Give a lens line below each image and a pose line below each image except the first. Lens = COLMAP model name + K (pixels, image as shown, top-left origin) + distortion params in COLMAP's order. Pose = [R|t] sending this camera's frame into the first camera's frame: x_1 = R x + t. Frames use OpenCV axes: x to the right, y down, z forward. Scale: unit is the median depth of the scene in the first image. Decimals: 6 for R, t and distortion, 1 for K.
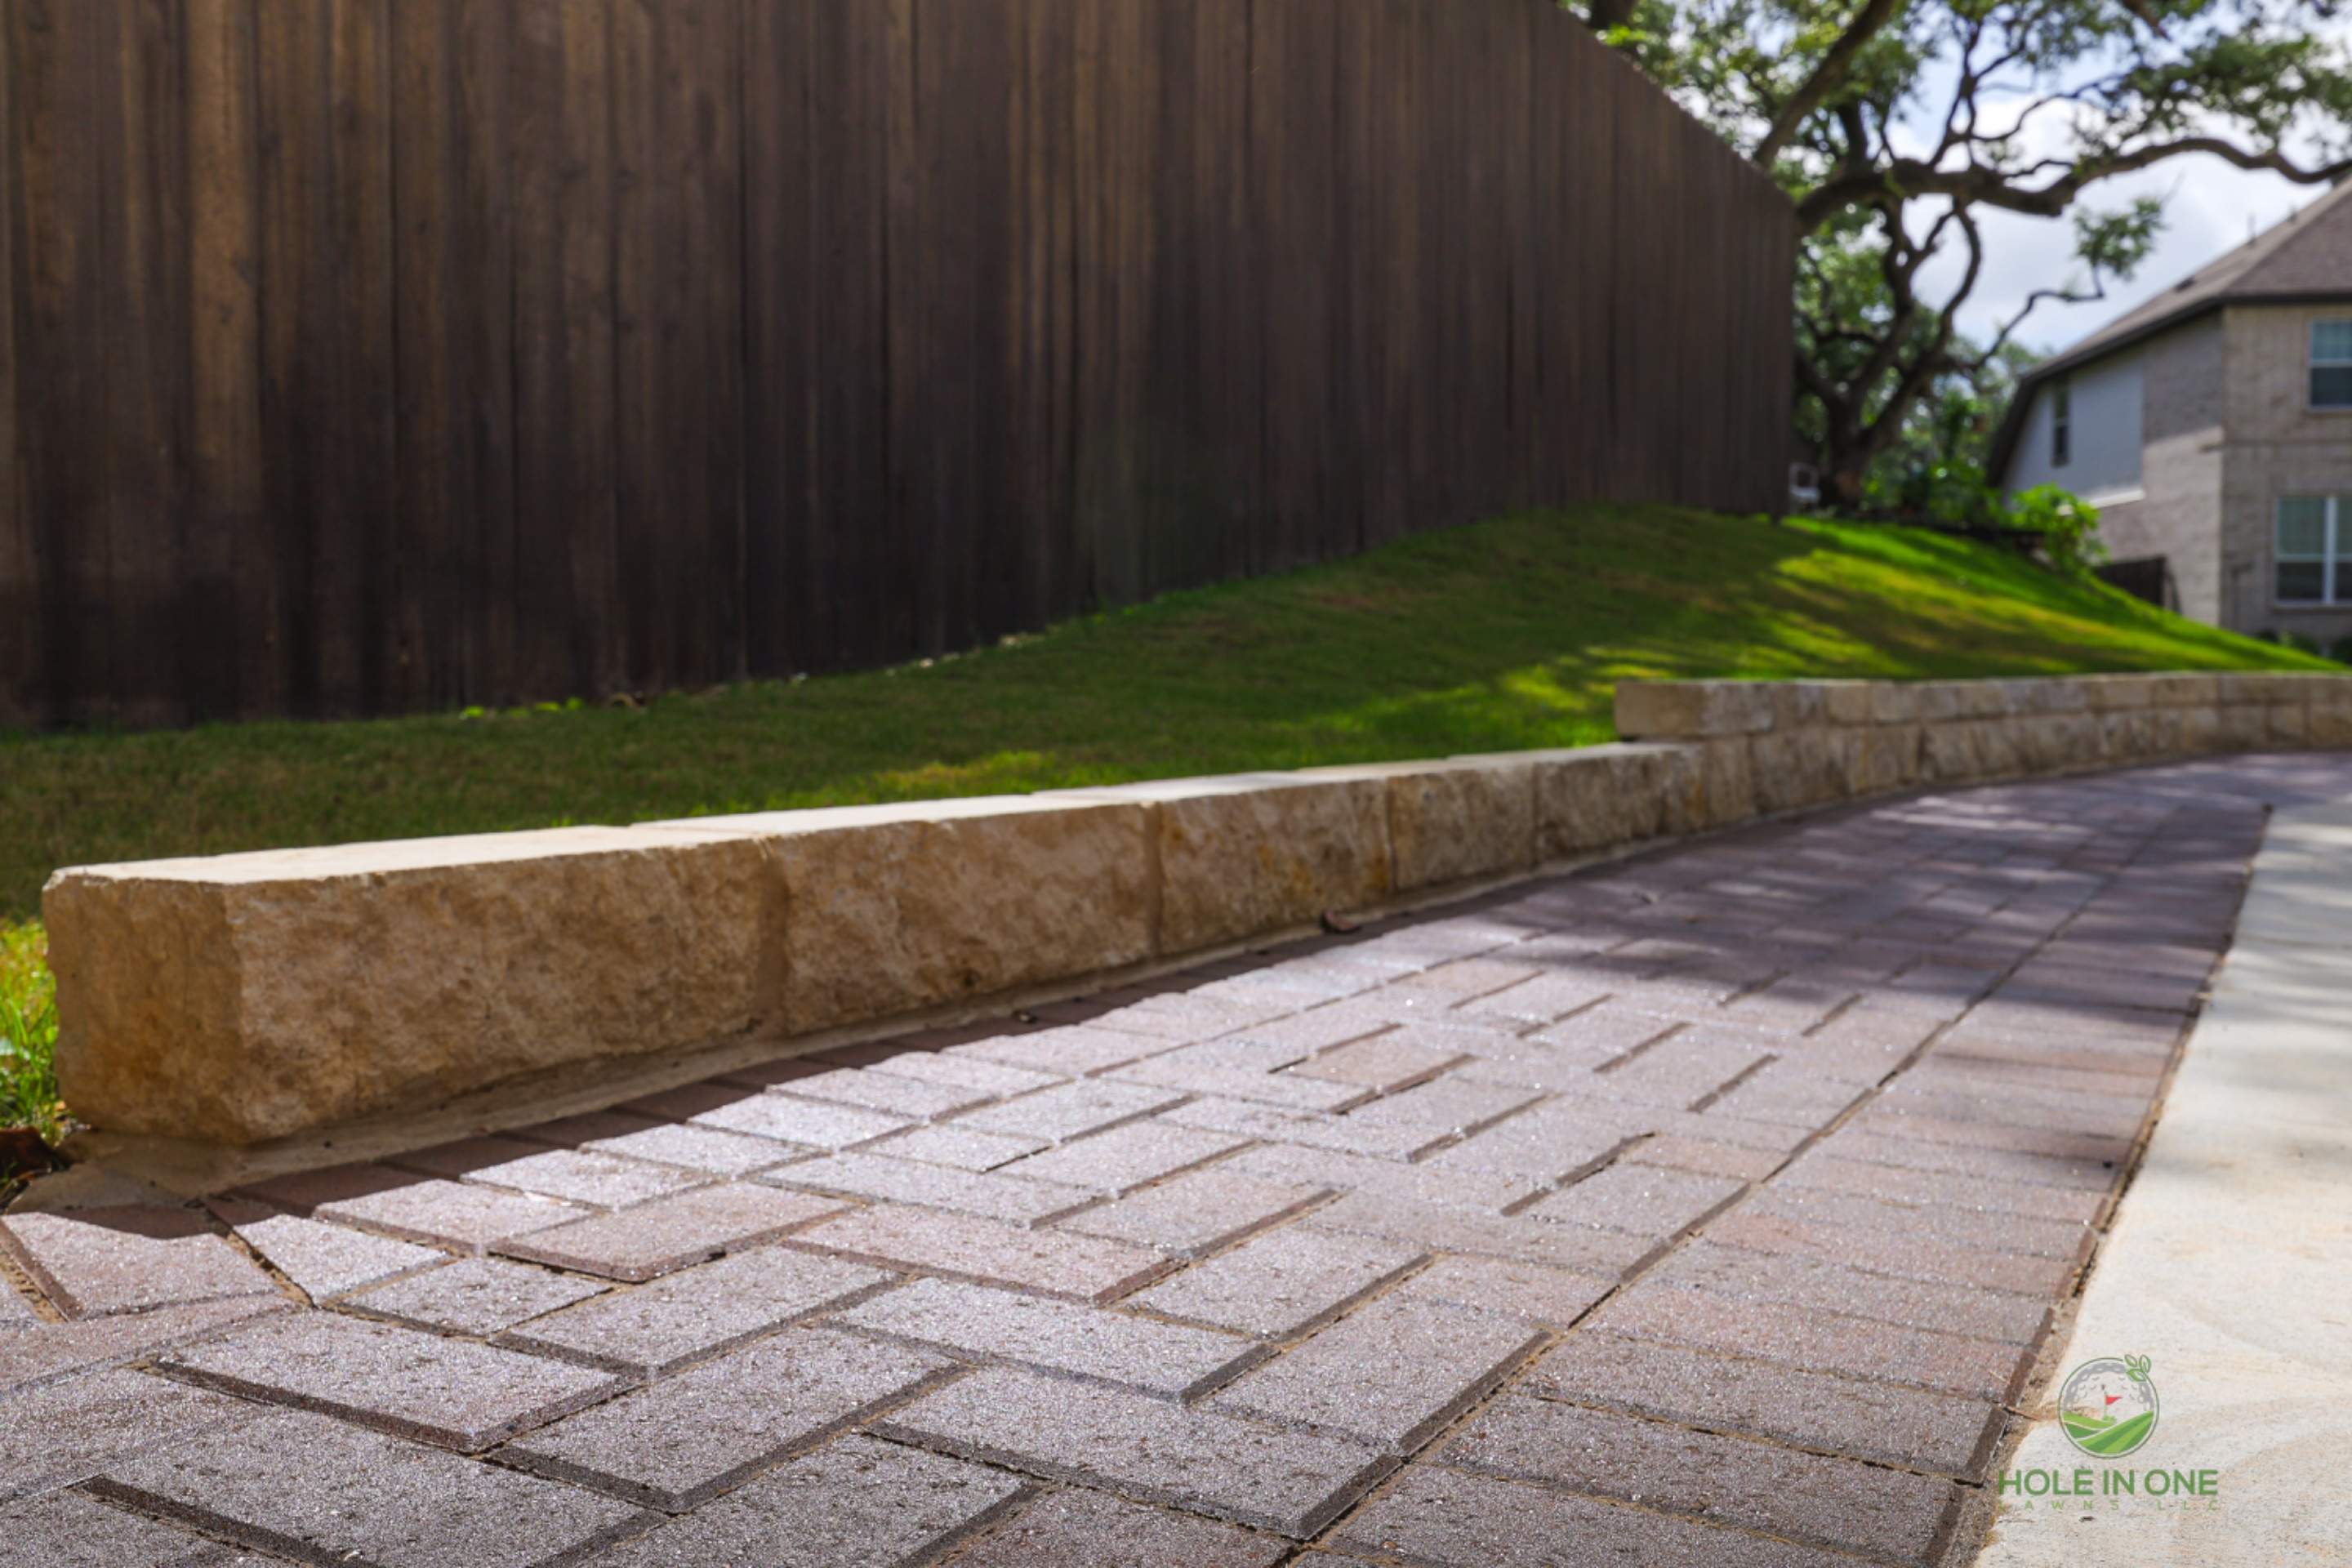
lens RADIAL K [[2040.3, 0, 1169.5], [0, 2040.3, 790.2], [0, 0, 1]] dist [0.002905, 0.002492]
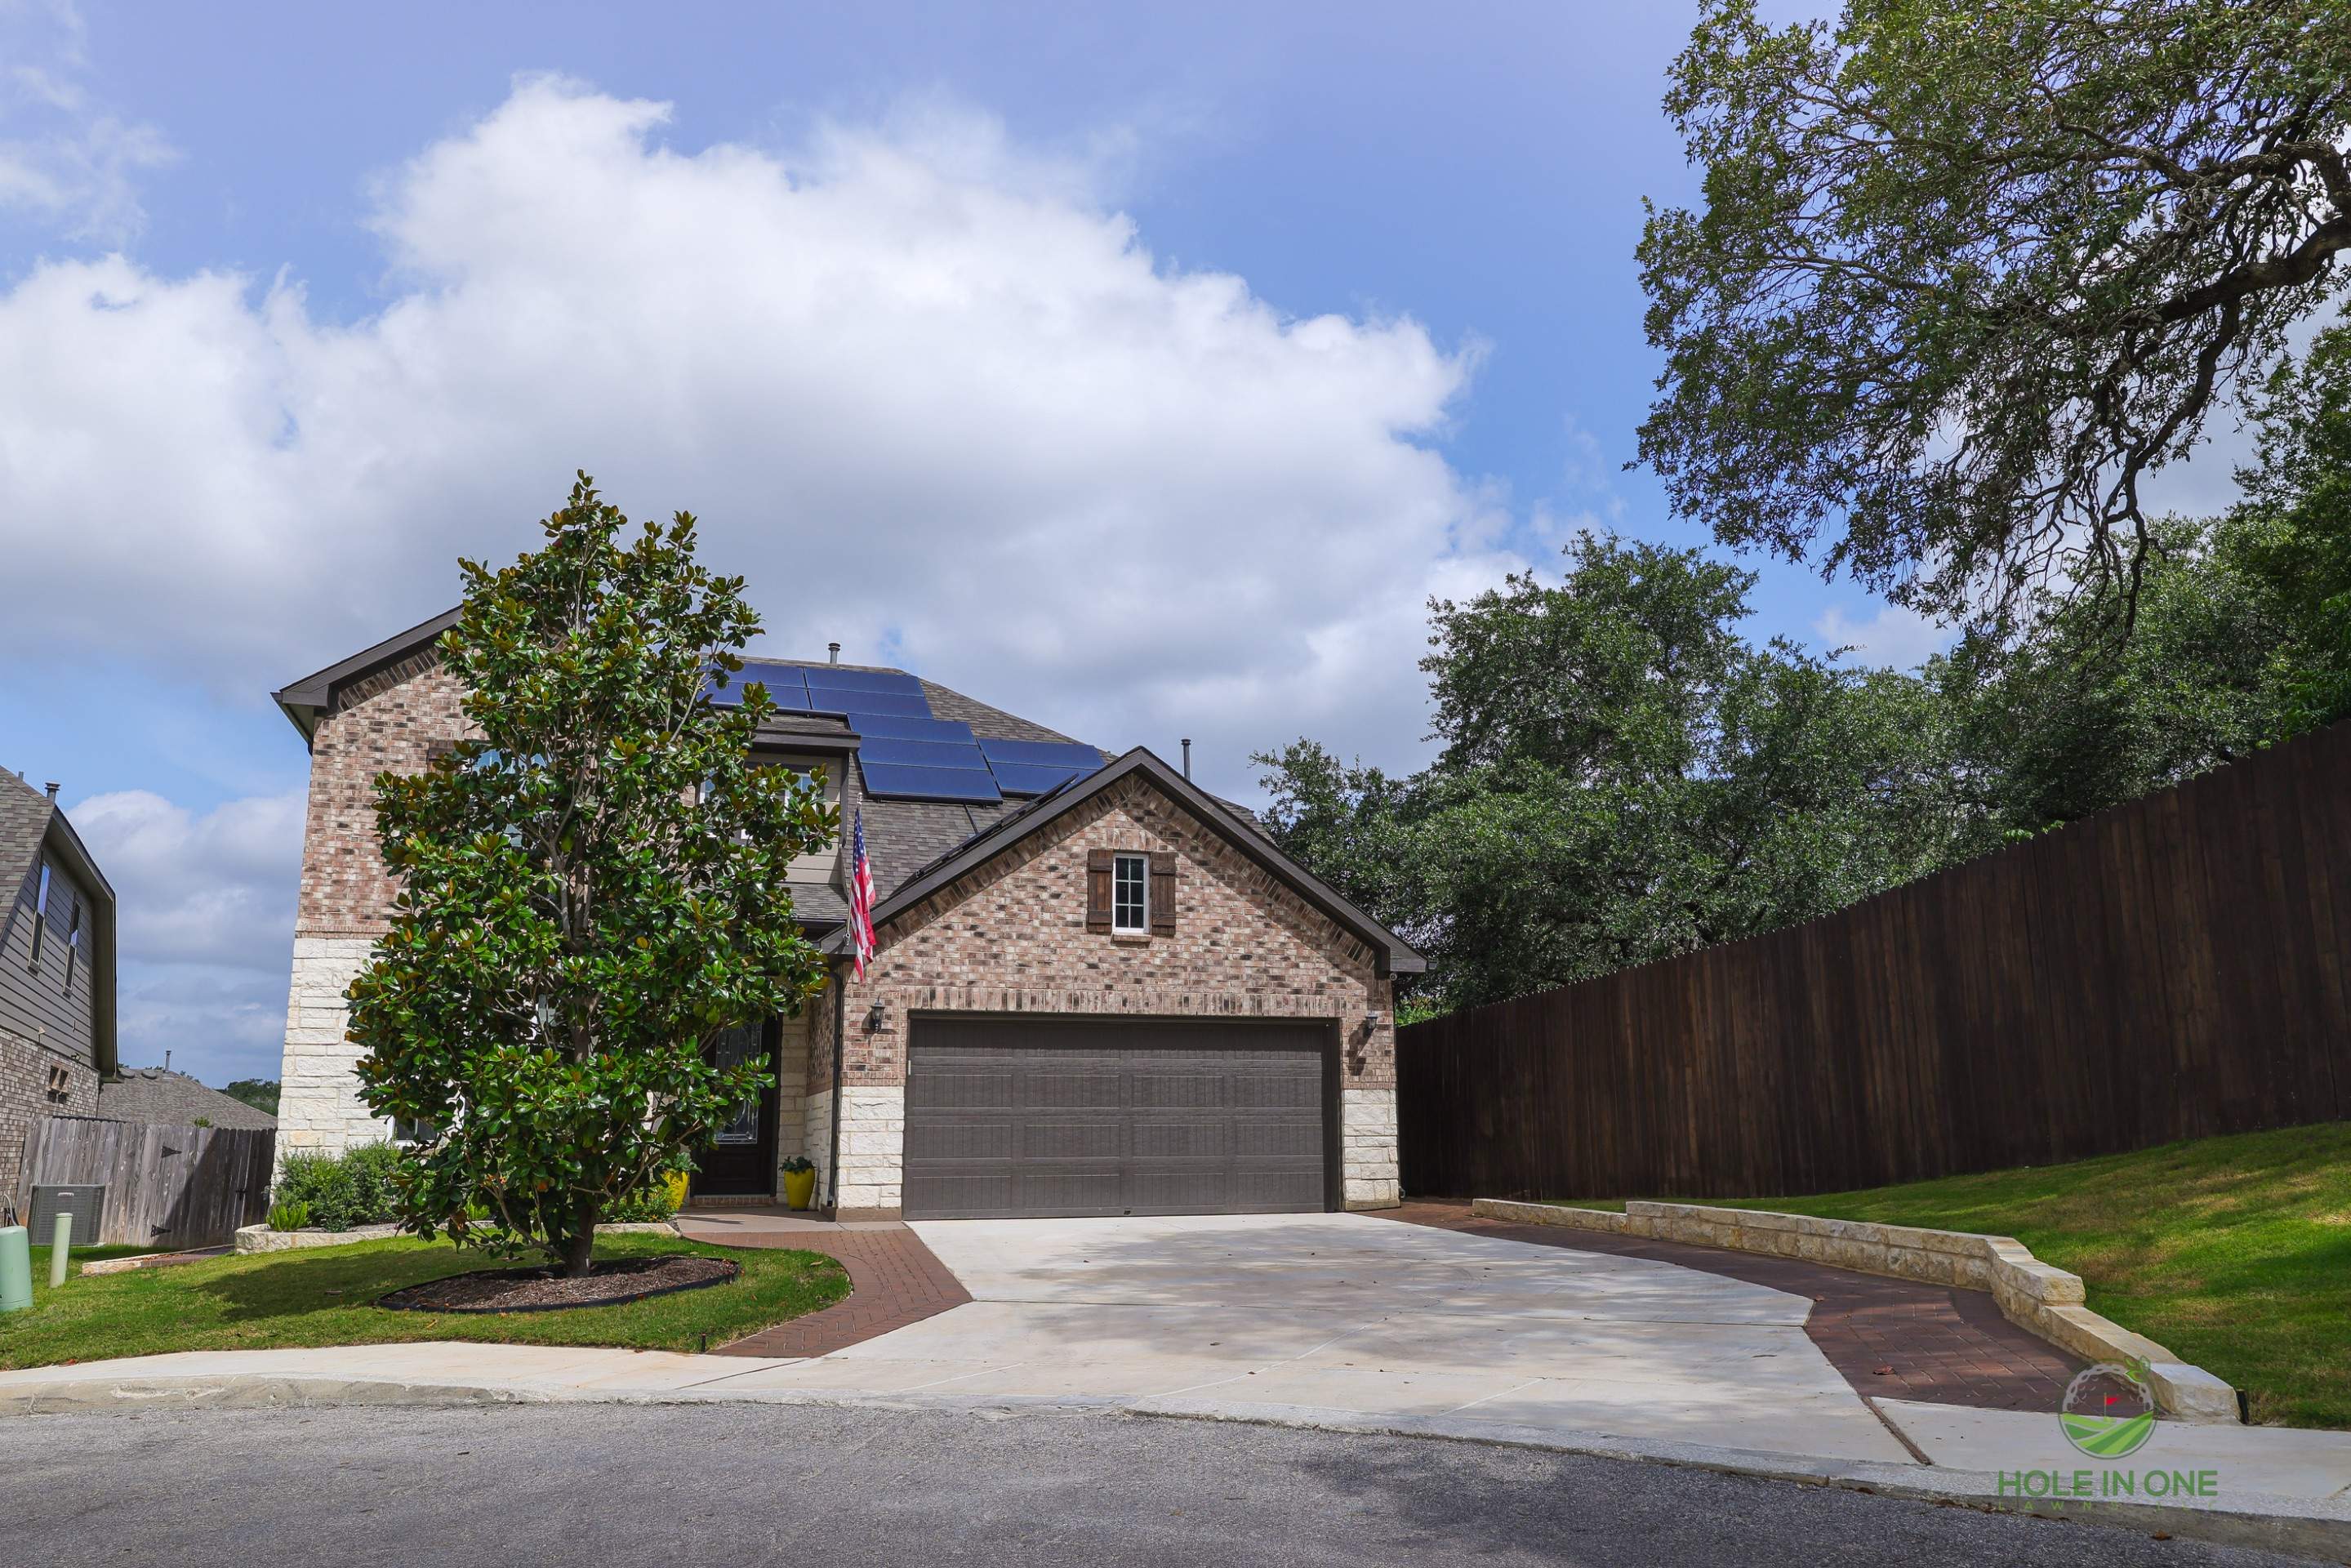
lens RADIAL K [[1656.8, 0, 1173.4], [0, 1656.8, 827.8], [0, 0, 1]] dist [0.007862, -0.002960]
pose [[-0.716782, -0.127984, -0.685451, 2.690716], [-0.046563, 0.989603, -0.136082, -0.240603], [0.695741, -0.065624, -0.715289, 2.191644]]
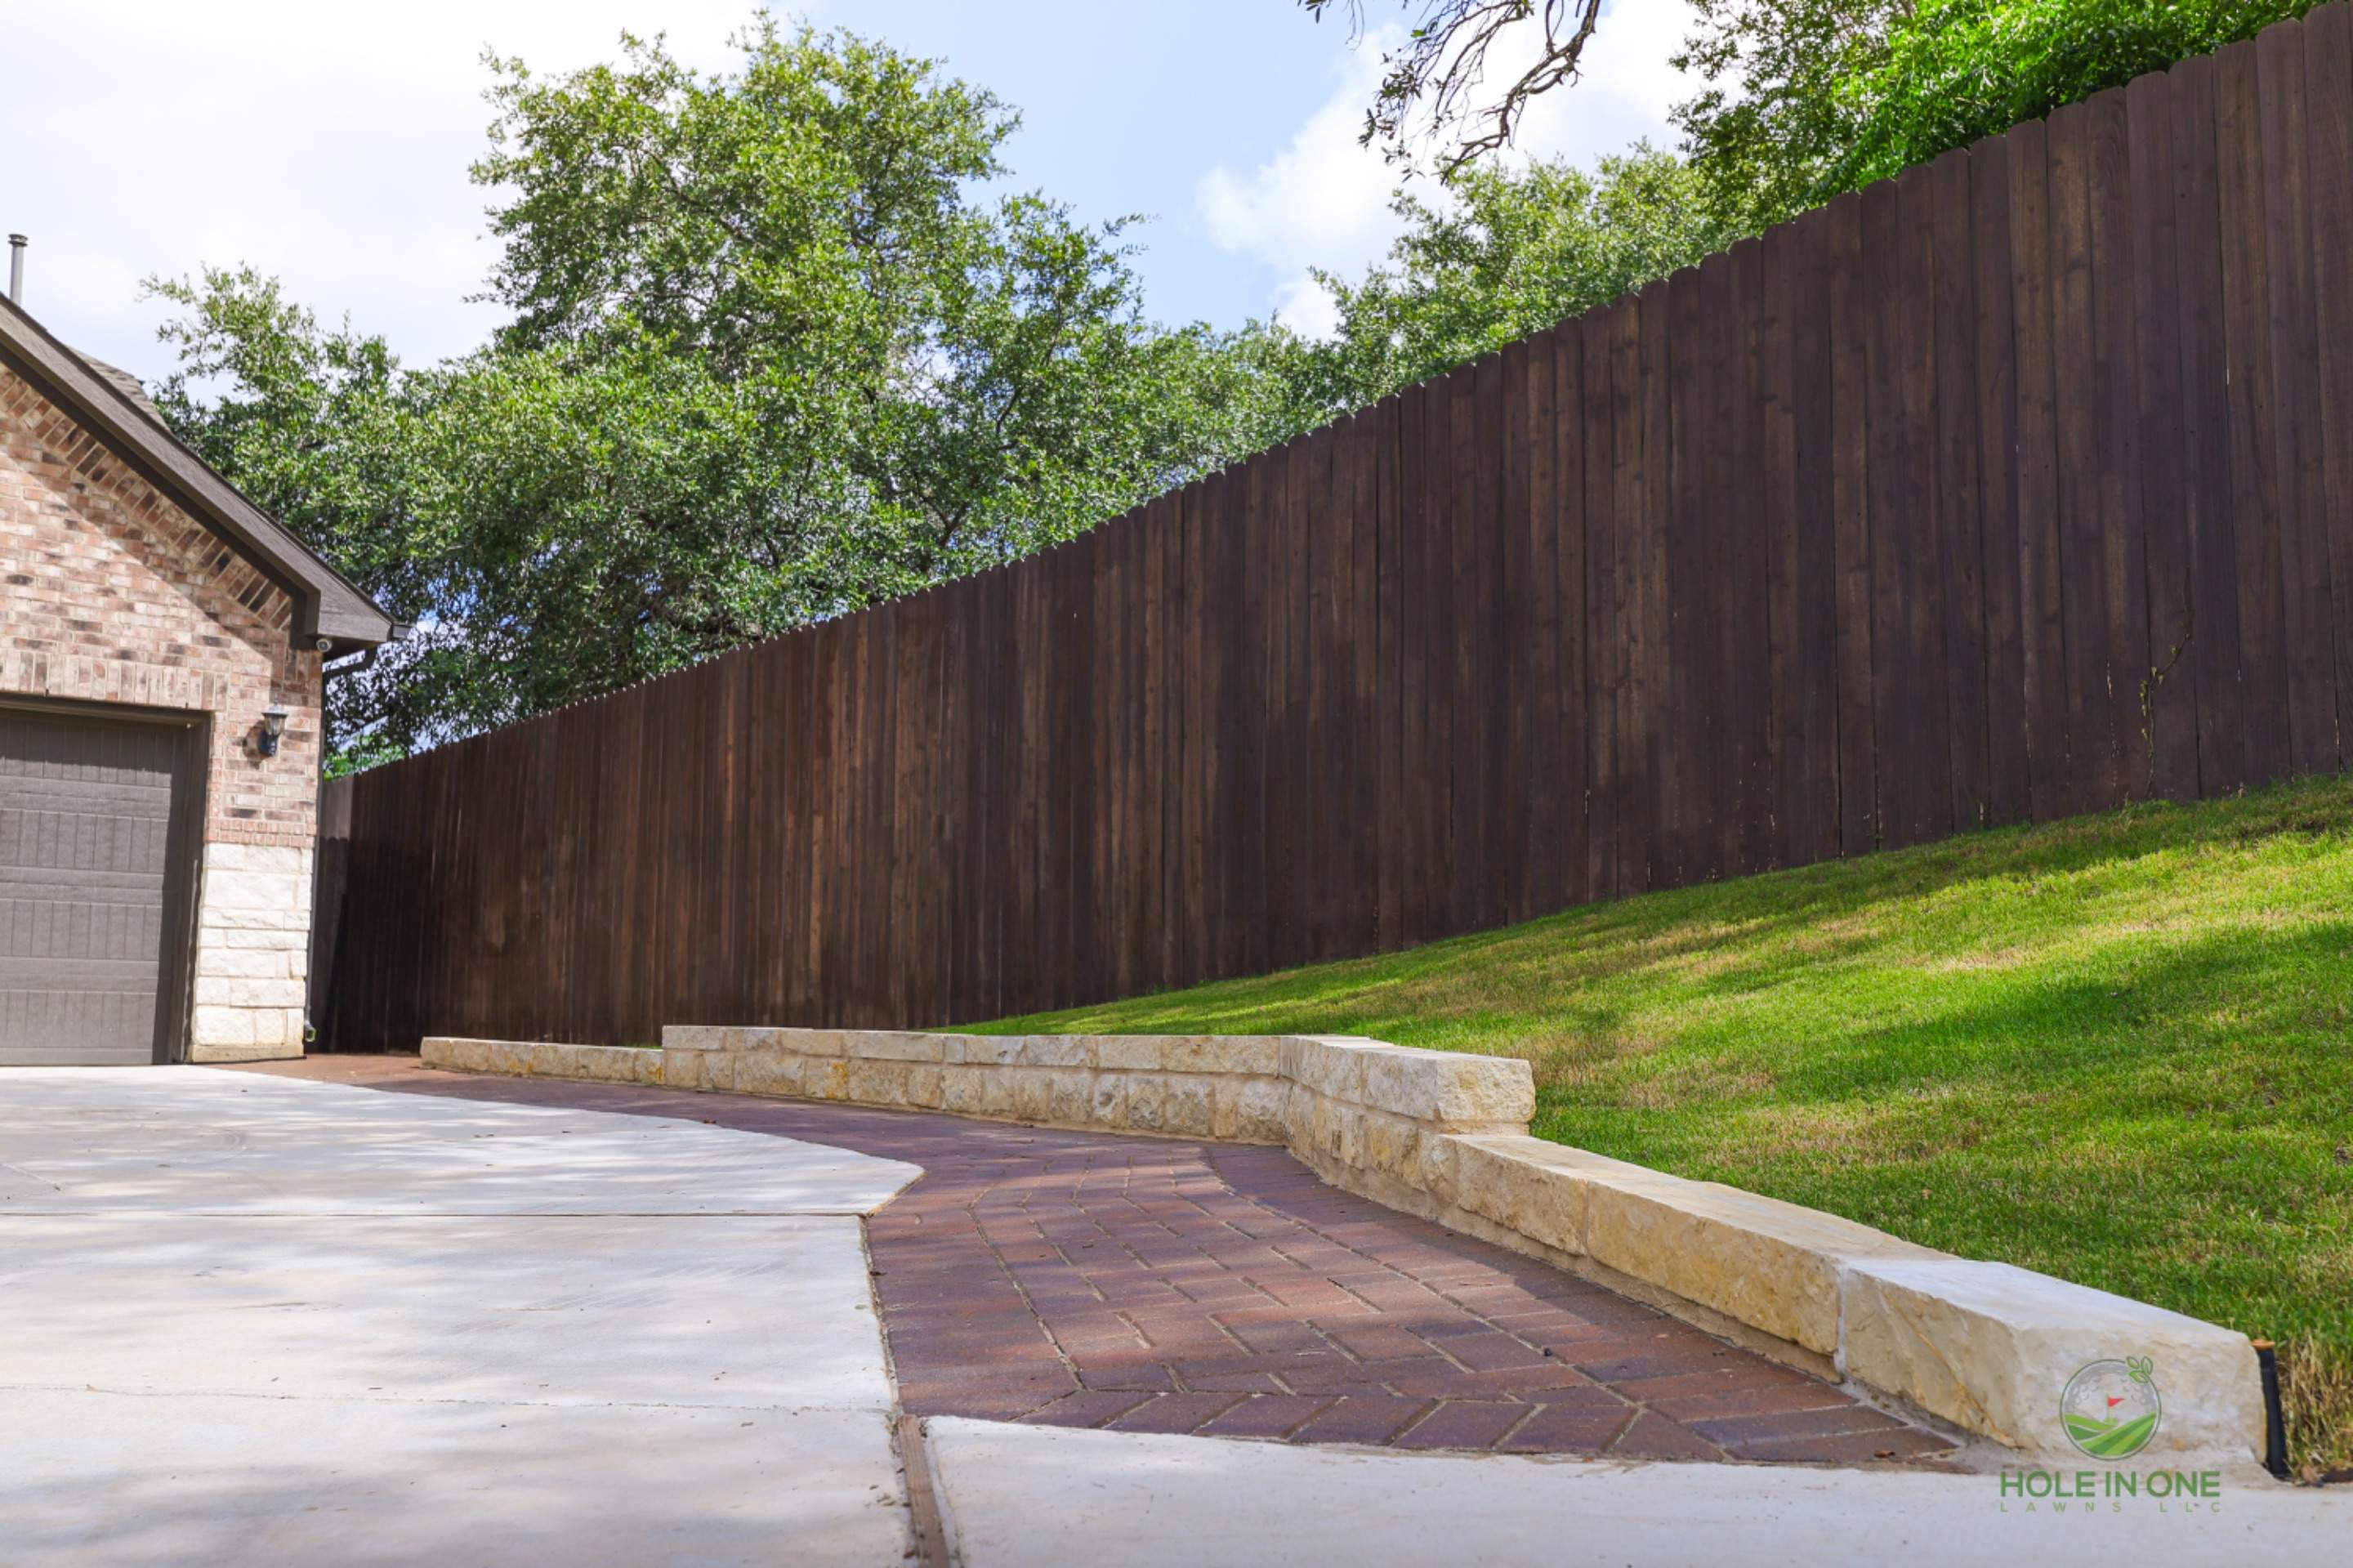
lens RADIAL K [[2204.0, 0, 1176.5], [0, 2204.0, 784.0], [0, 0, 1]] dist [-0.004519, 0.004925]
pose [[-0.370206, -0.112993, -0.922052, 1.848008], [-0.078419, 0.992833, -0.090182, -0.107765], [0.925634, 0.038921, -0.376414, 1.858273]]
